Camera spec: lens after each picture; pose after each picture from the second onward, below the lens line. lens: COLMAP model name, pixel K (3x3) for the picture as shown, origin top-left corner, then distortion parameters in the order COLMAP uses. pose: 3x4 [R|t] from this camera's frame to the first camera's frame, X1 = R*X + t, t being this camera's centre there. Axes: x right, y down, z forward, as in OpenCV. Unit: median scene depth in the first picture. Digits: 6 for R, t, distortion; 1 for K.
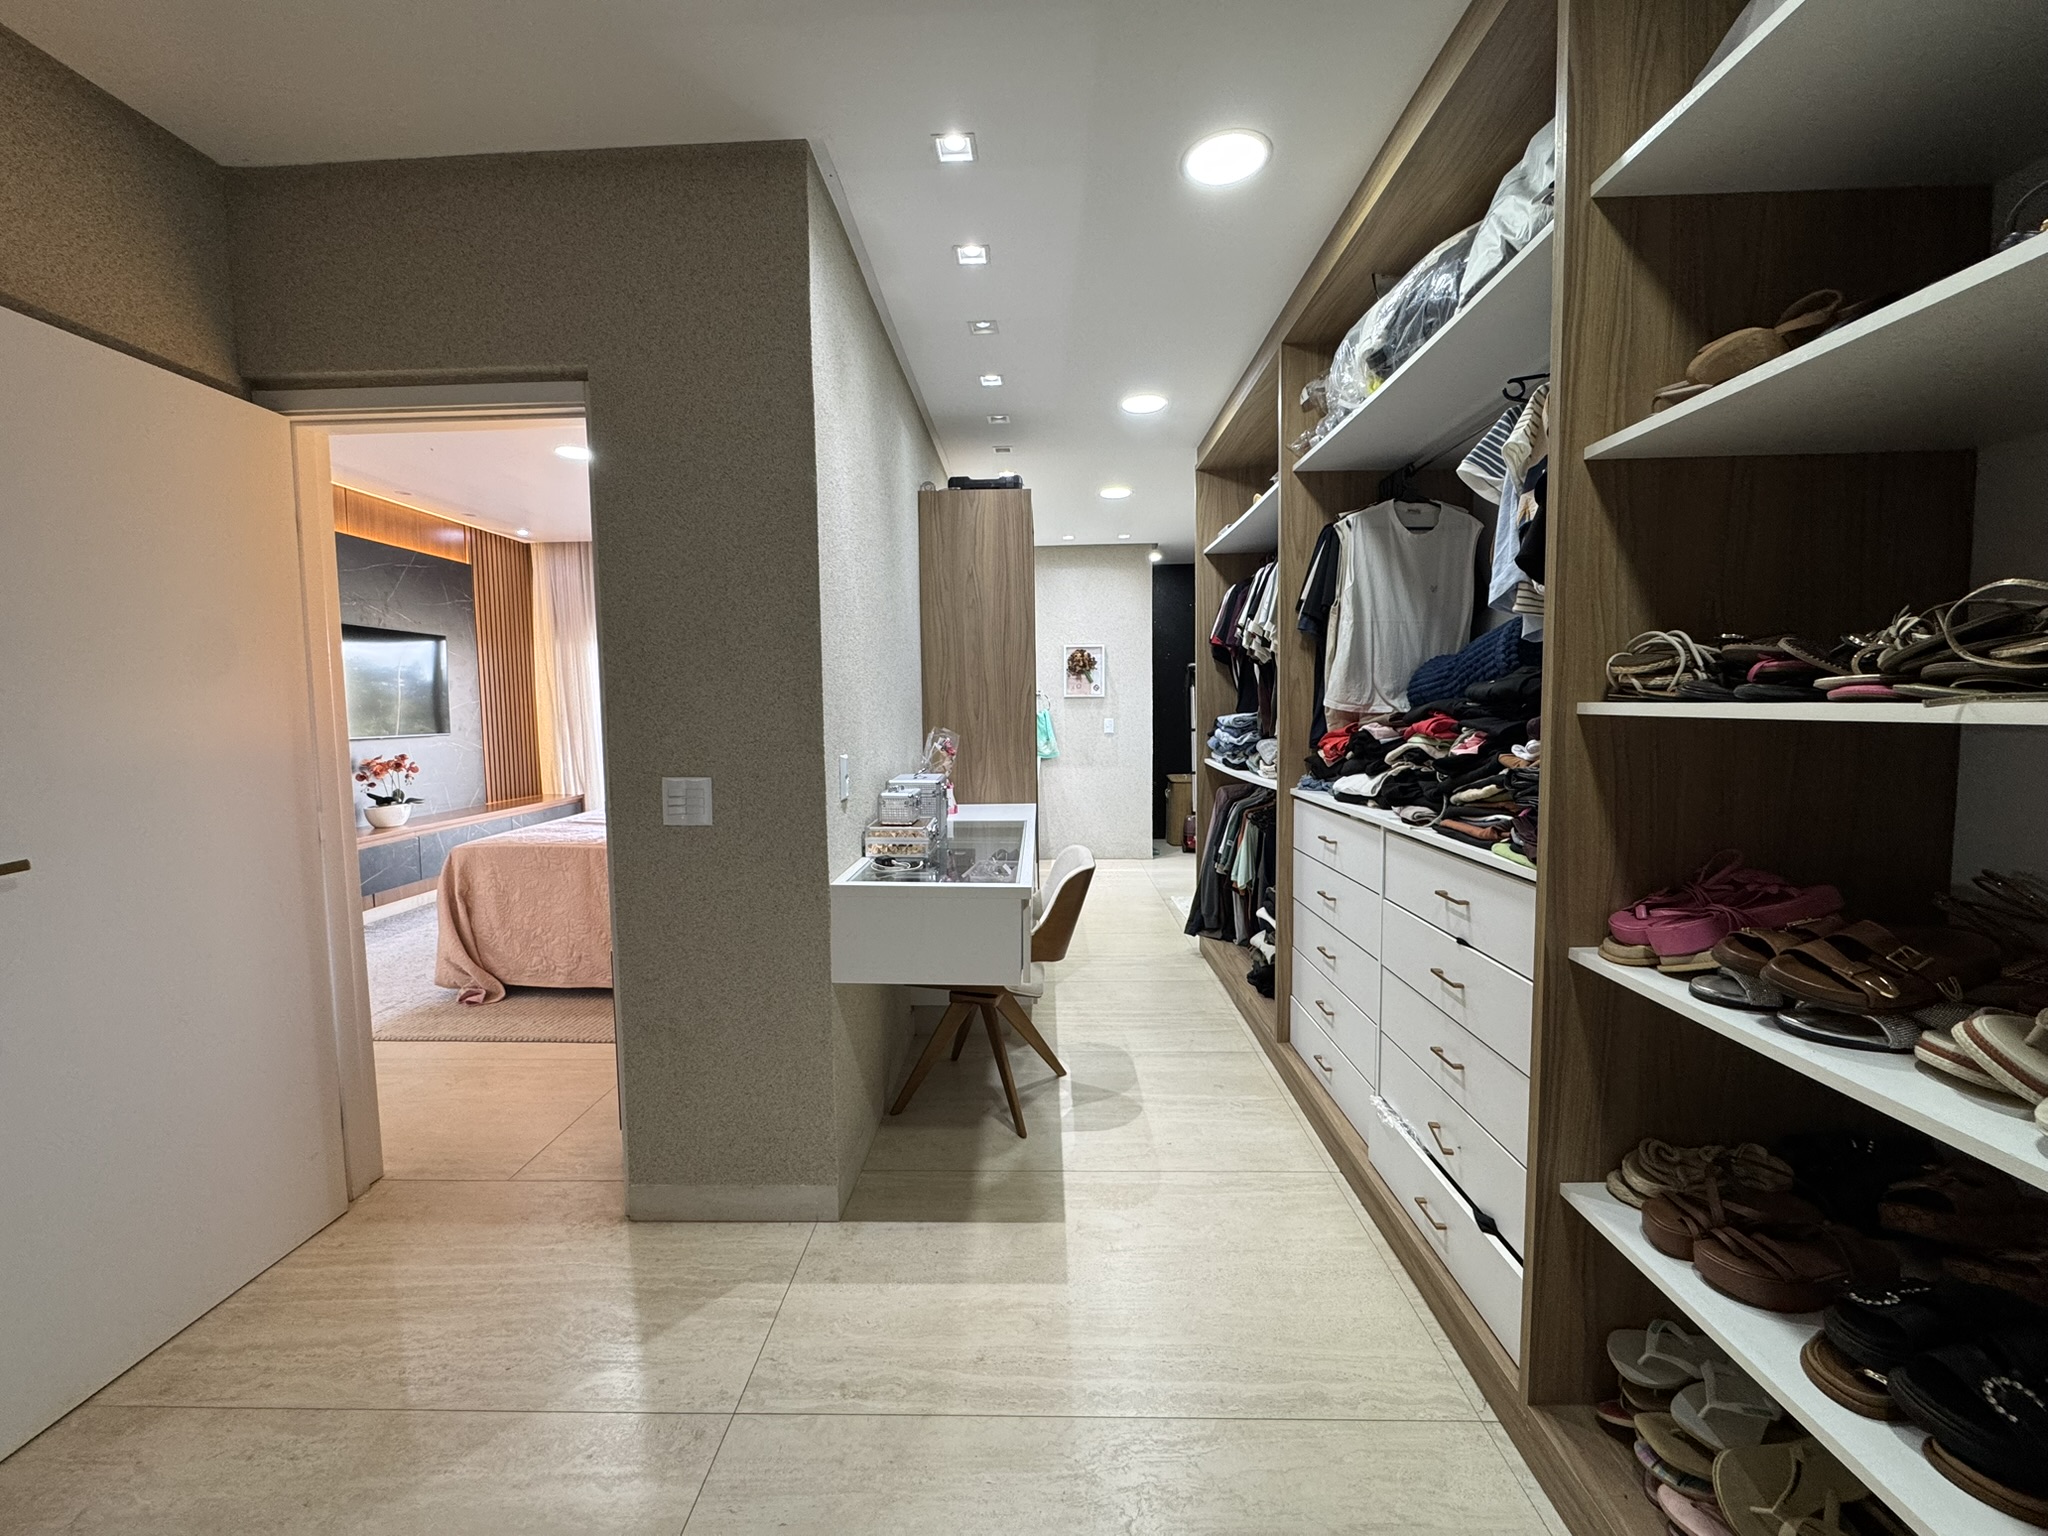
lens RADIAL K [[822.9, 0, 1019.9], [0, 822.9, 765.5], [0, 0, 1]] dist [-0.003943, 0.000484]
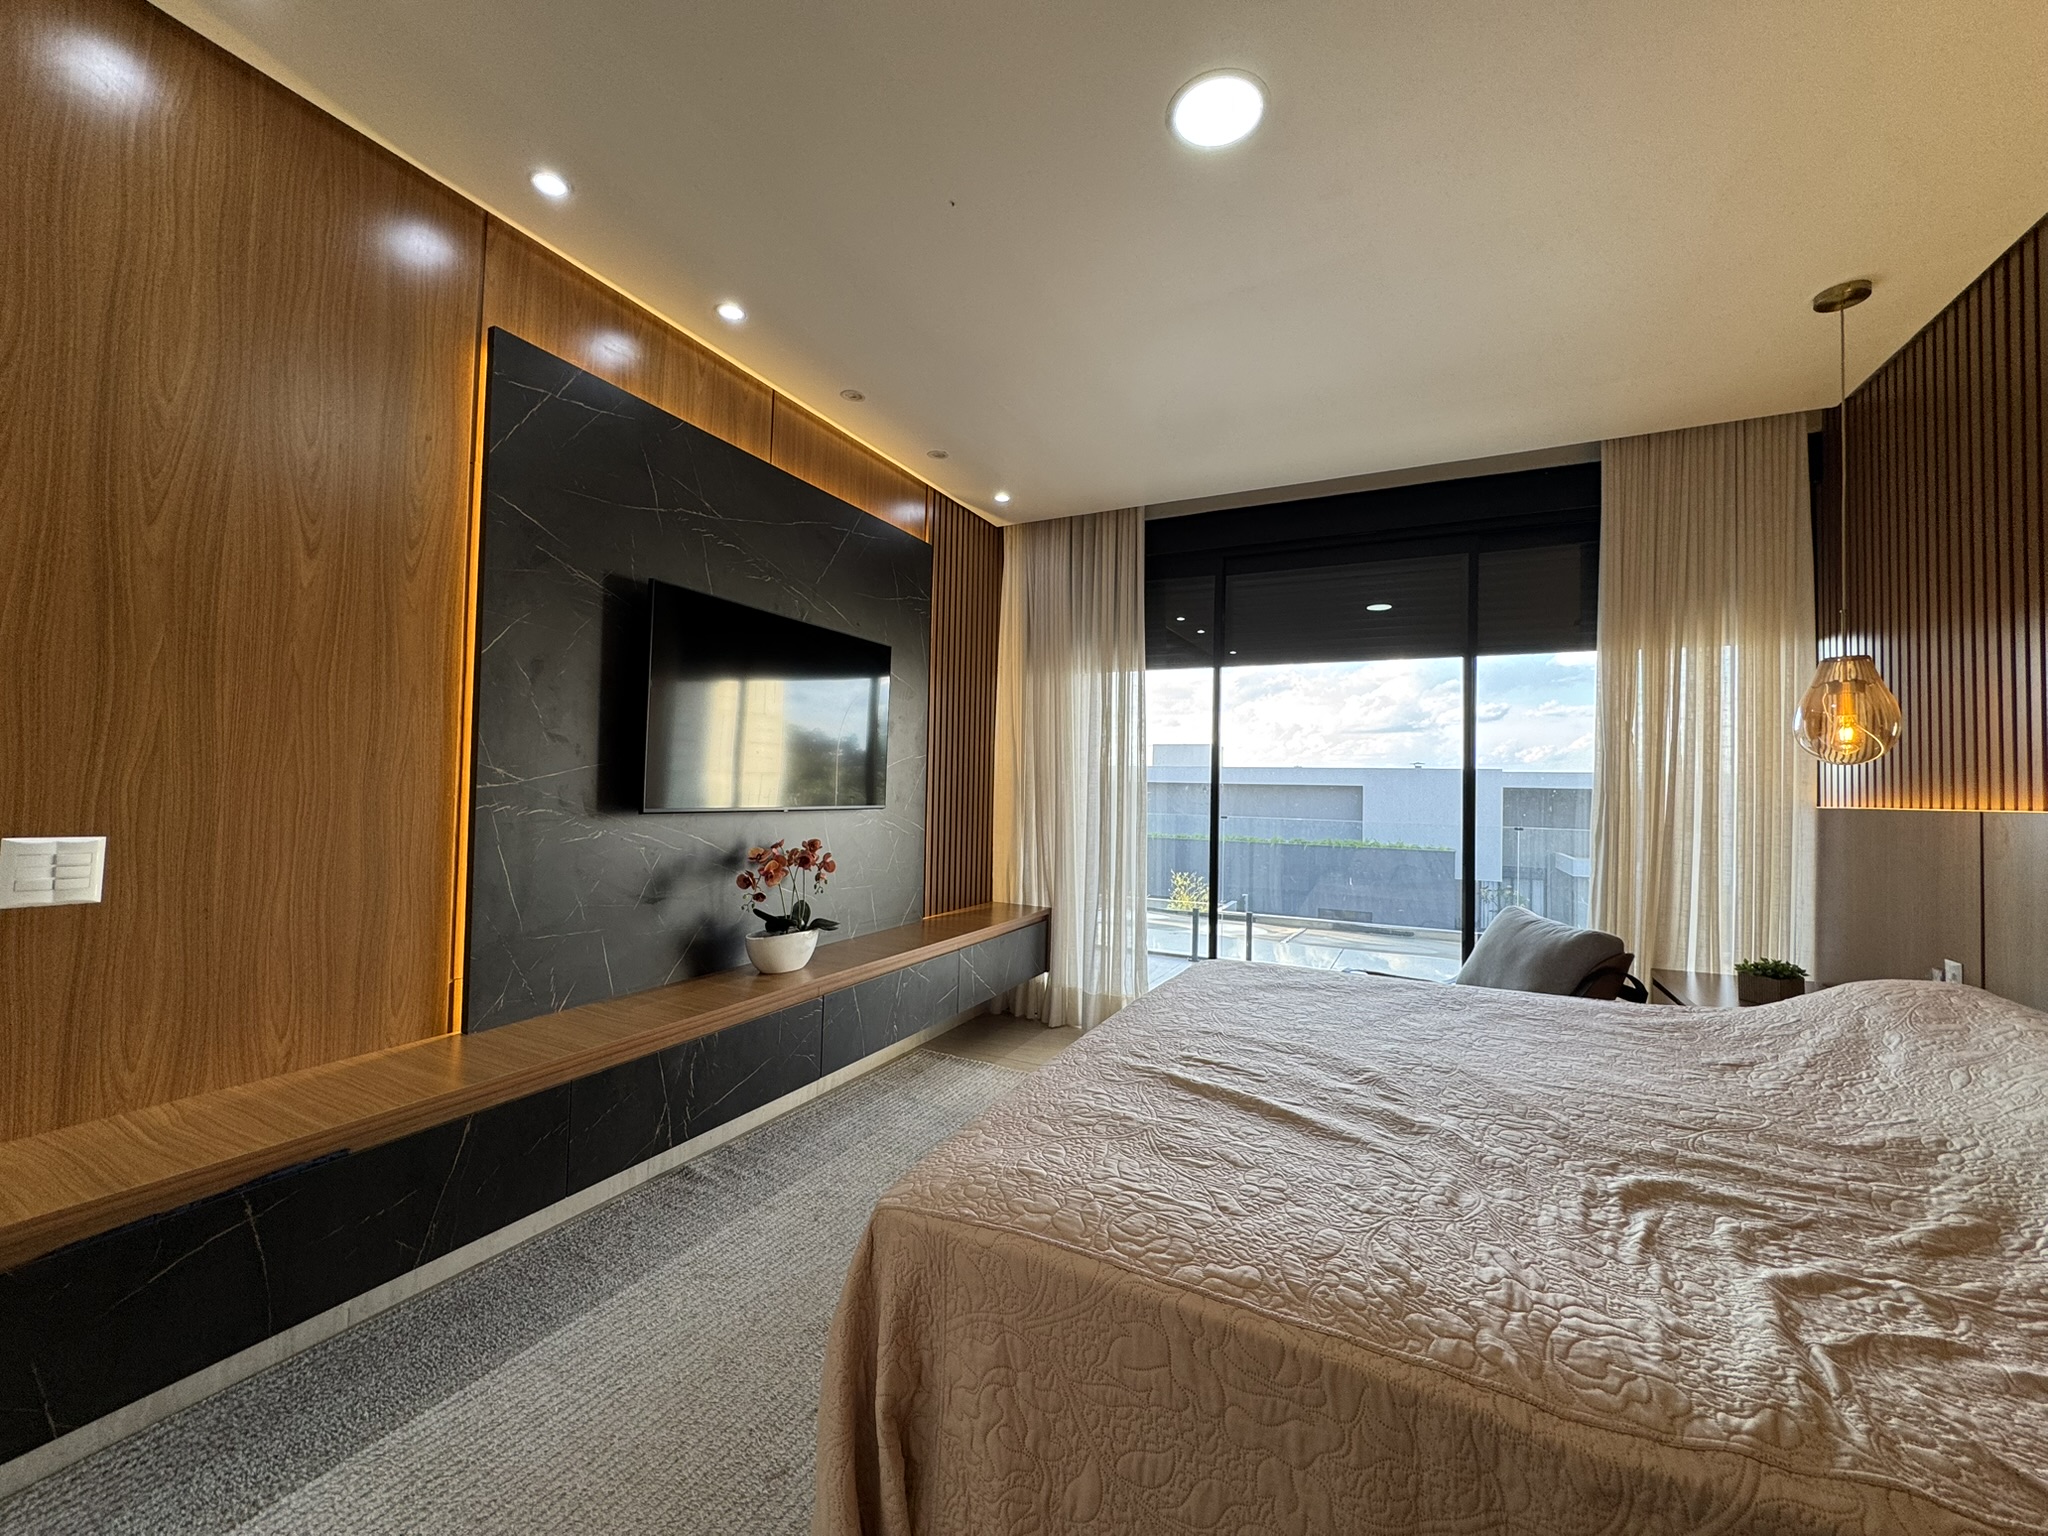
lens RADIAL K [[822.9, 0, 1021.3], [0, 822.9, 764.4], [0, 0, 1]] dist [-0.003943, 0.000484]
pose [[0.908893, 0.020538, -0.416522, -0.384891], [-0.062350, 0.994253, -0.087030, -0.024655], [0.412341, 0.105071, 0.904950, 0.537739]]
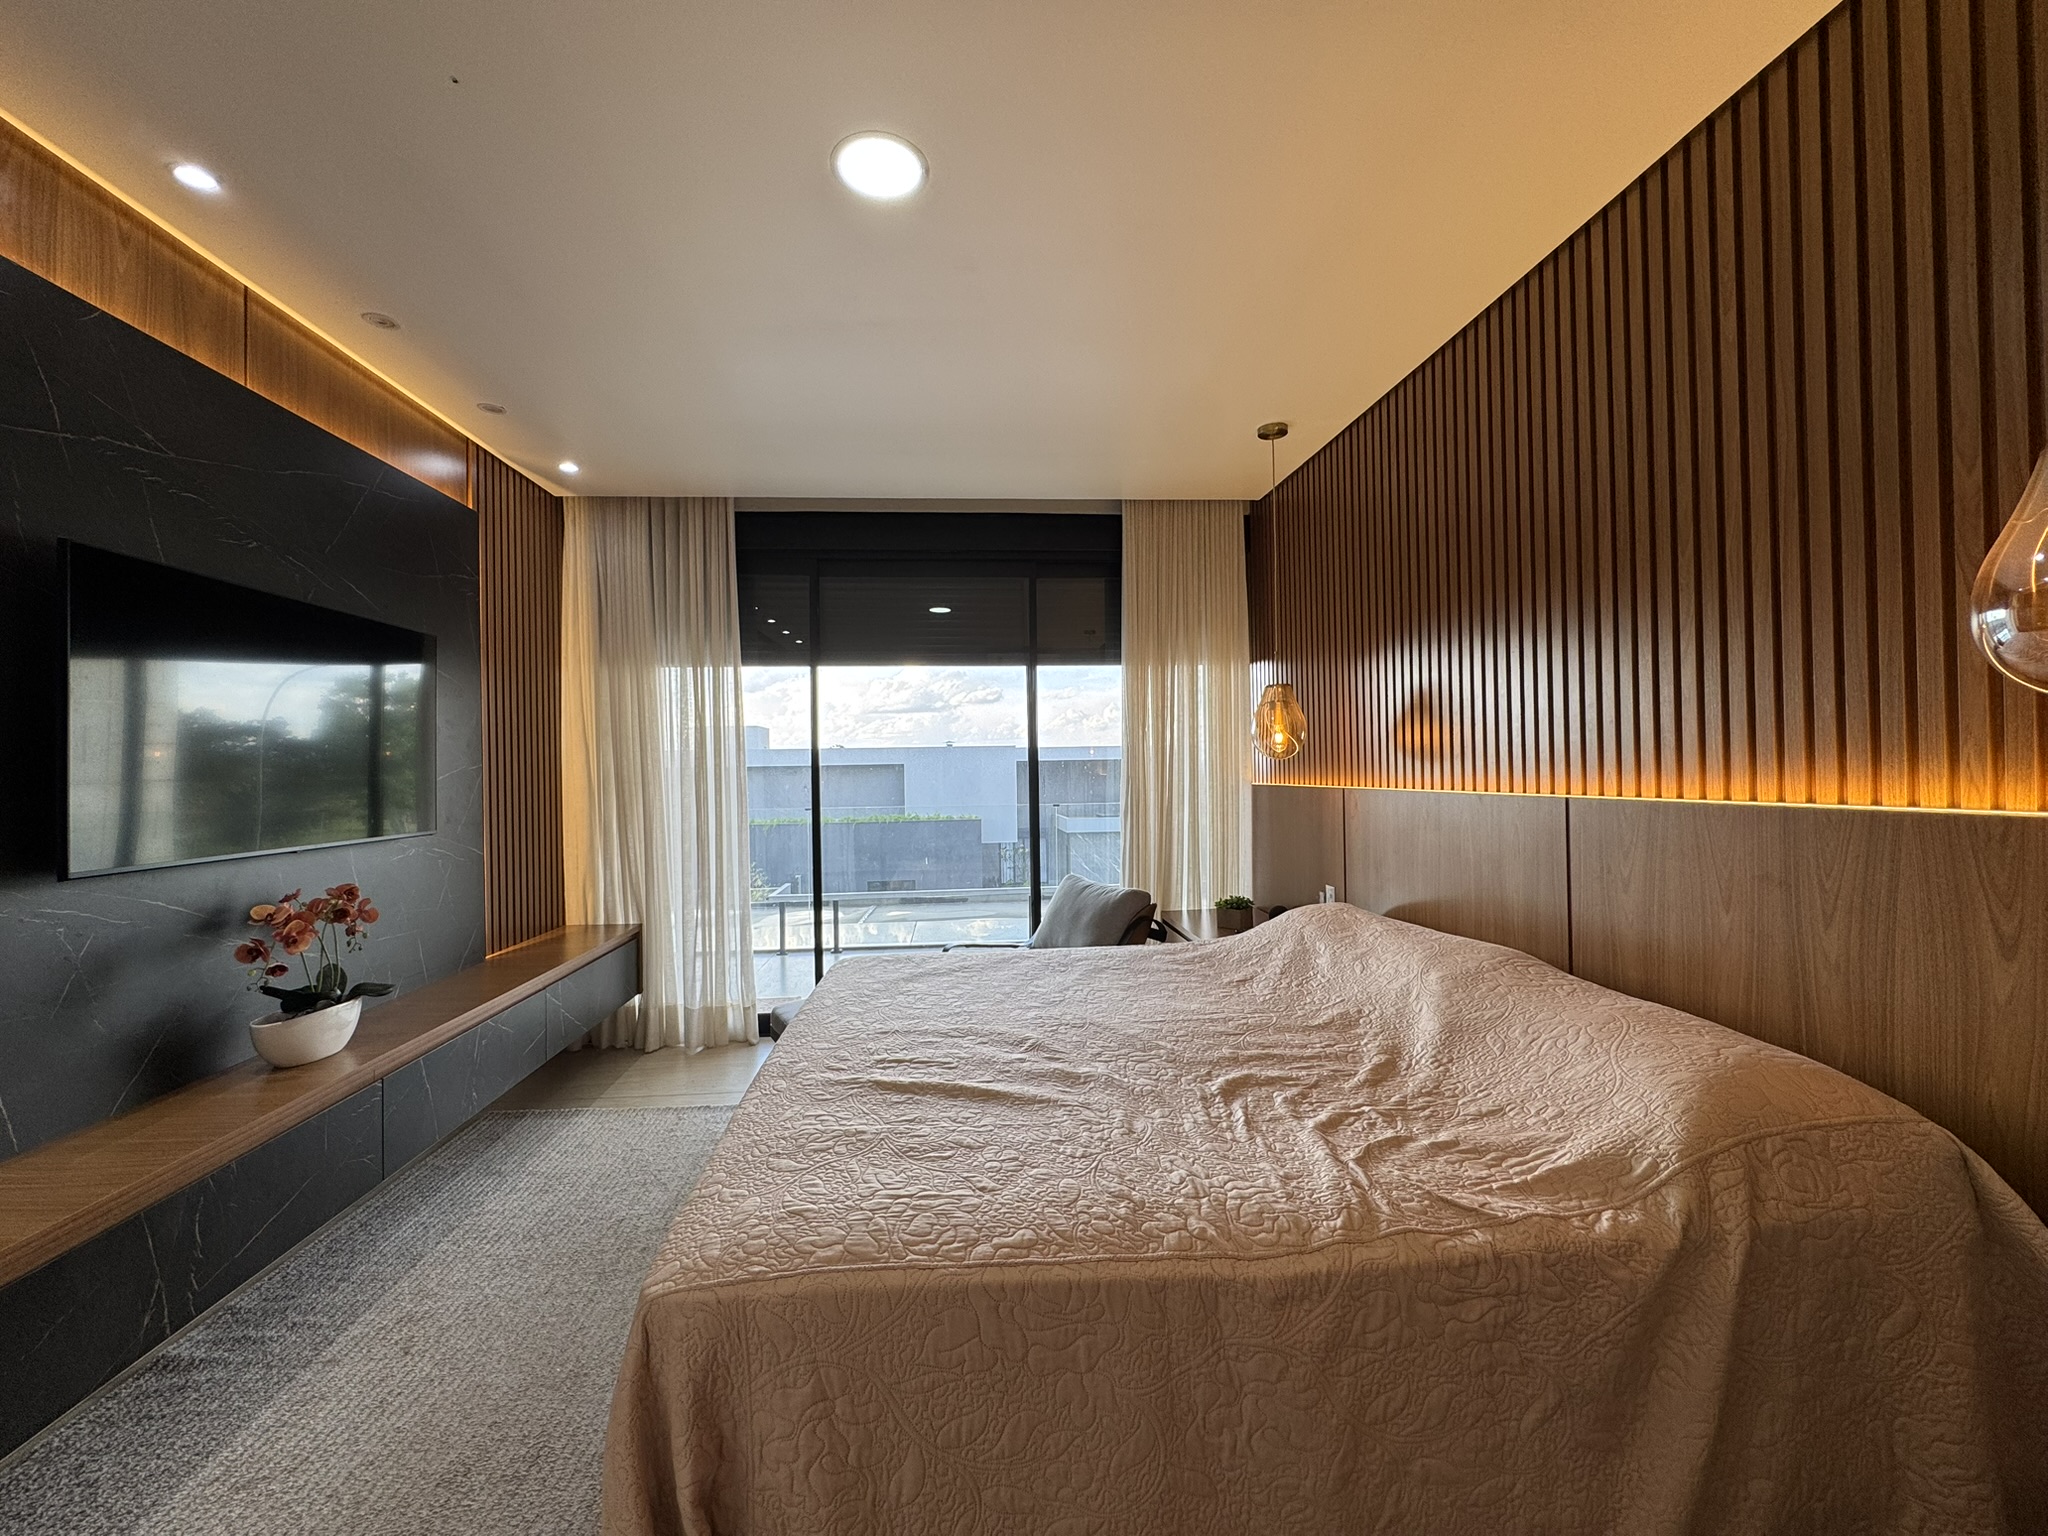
lens RADIAL K [[822.9, 0, 1025.0], [0, 822.9, 763.0], [0, 0, 1]] dist [-0.003943, 0.000484]
pose [[0.992905, -0.003841, 0.118846, -0.437438], [0.013134, 0.996905, -0.077513, -0.039824], [-0.118181, 0.078524, 0.989882, 0.508816]]
